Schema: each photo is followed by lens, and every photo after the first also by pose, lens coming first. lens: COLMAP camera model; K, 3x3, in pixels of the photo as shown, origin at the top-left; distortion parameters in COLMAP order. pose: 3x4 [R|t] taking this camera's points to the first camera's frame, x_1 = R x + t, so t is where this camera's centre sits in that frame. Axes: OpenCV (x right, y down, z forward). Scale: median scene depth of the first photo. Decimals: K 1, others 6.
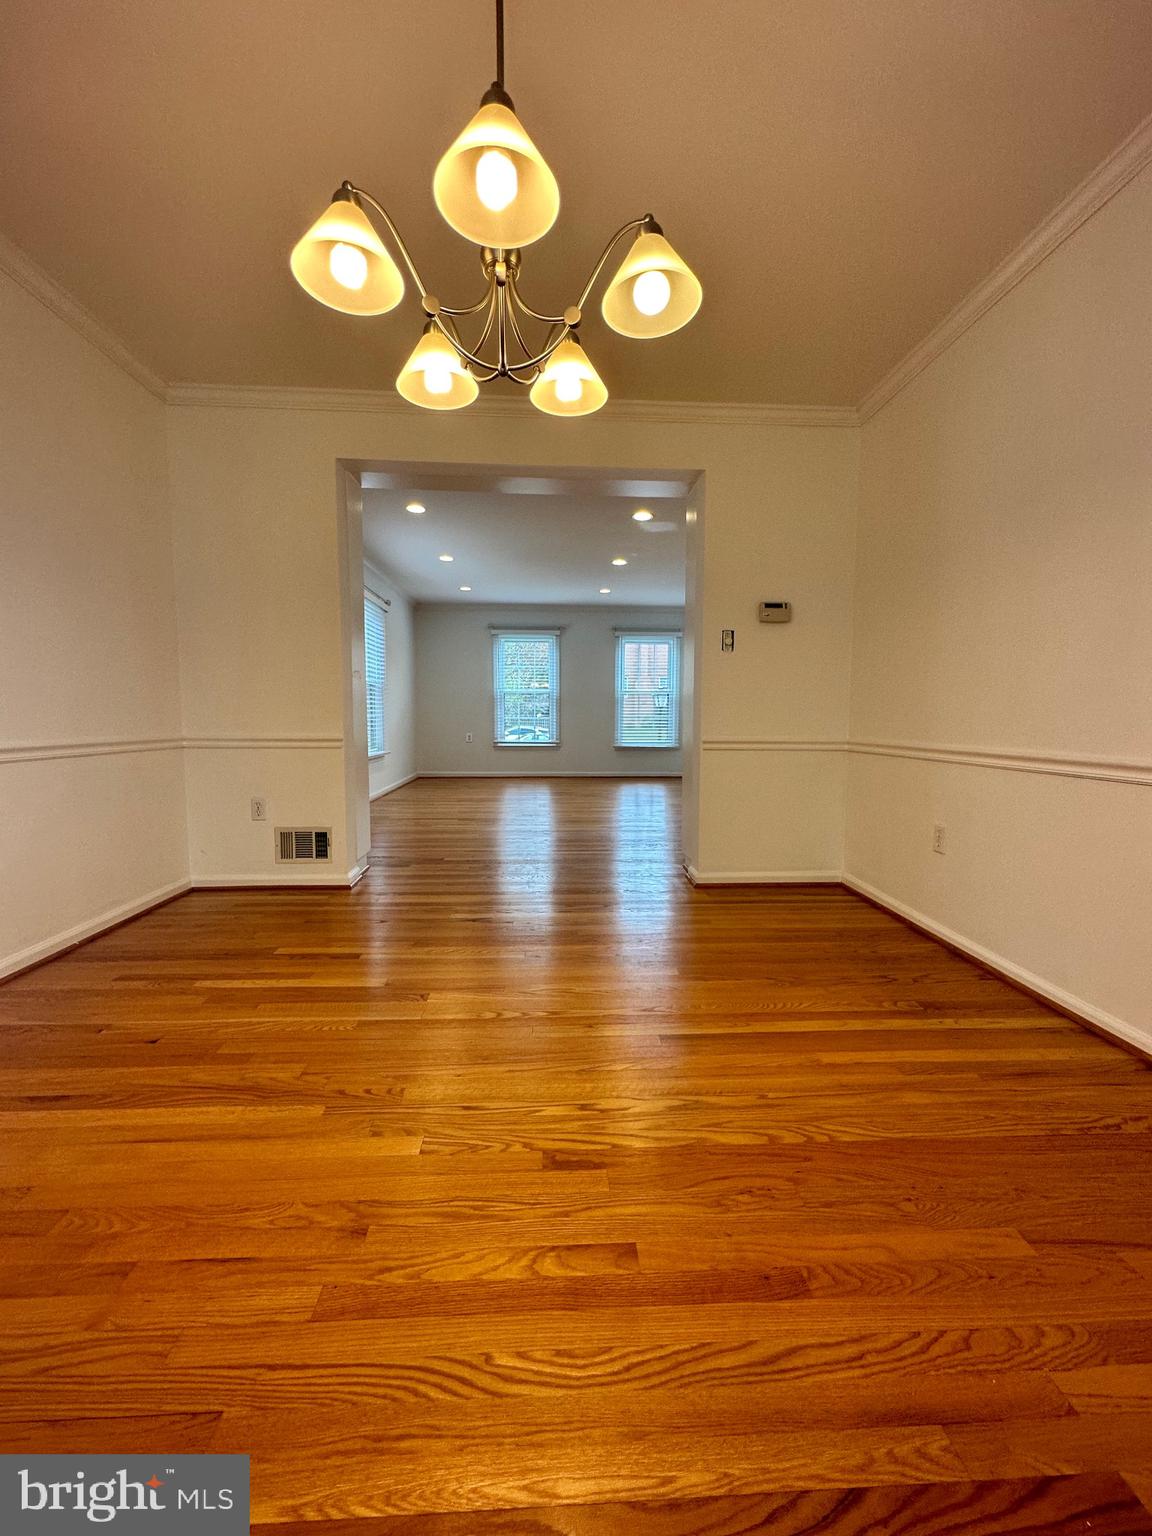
lens RADIAL K [[612.0, 0, 576.0], [0, 612.0, 768.0], [0, 0, 1]] dist [-0.001956, 0.000430]
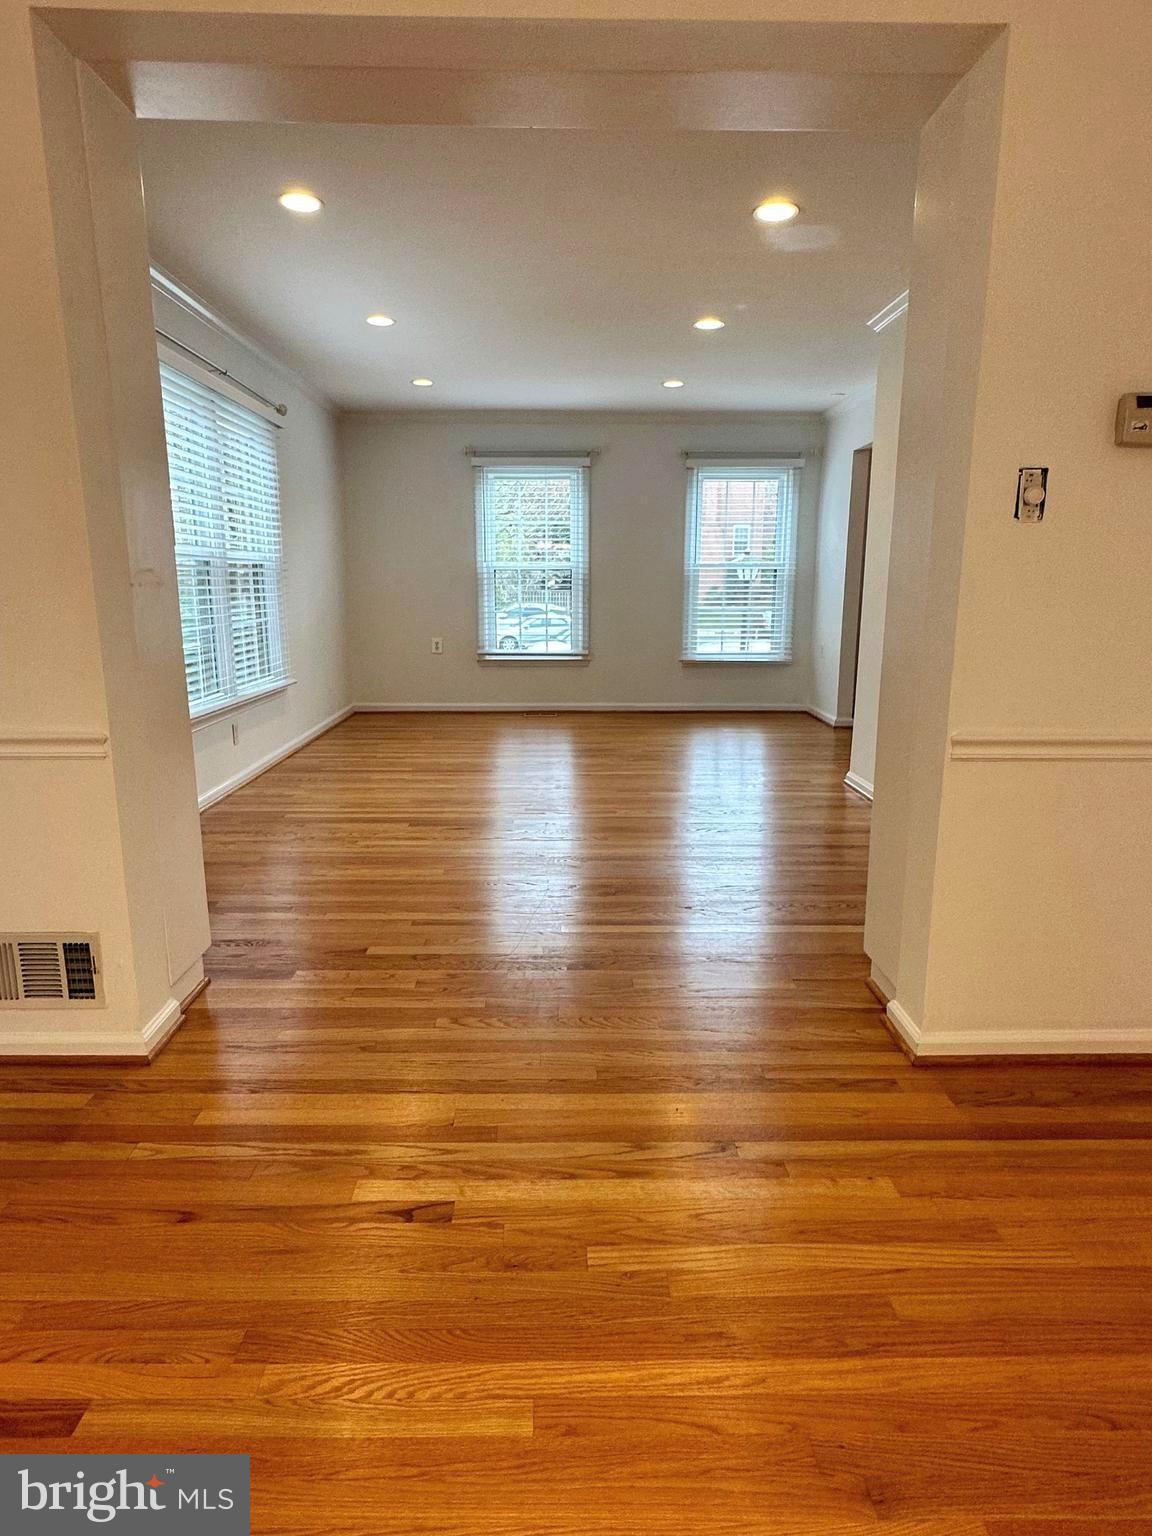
lens RADIAL K [[867.5, 0, 568.9], [0, 867.5, 768.4], [0, 0, 1]] dist [-0.000399, 0.000047]
pose [[0.999226, 0.005626, -0.038942, -0.017153], [-0.000603, 0.991800, 0.127801, -0.052959], [0.039341, -0.127678, 0.991035, 0.207436]]
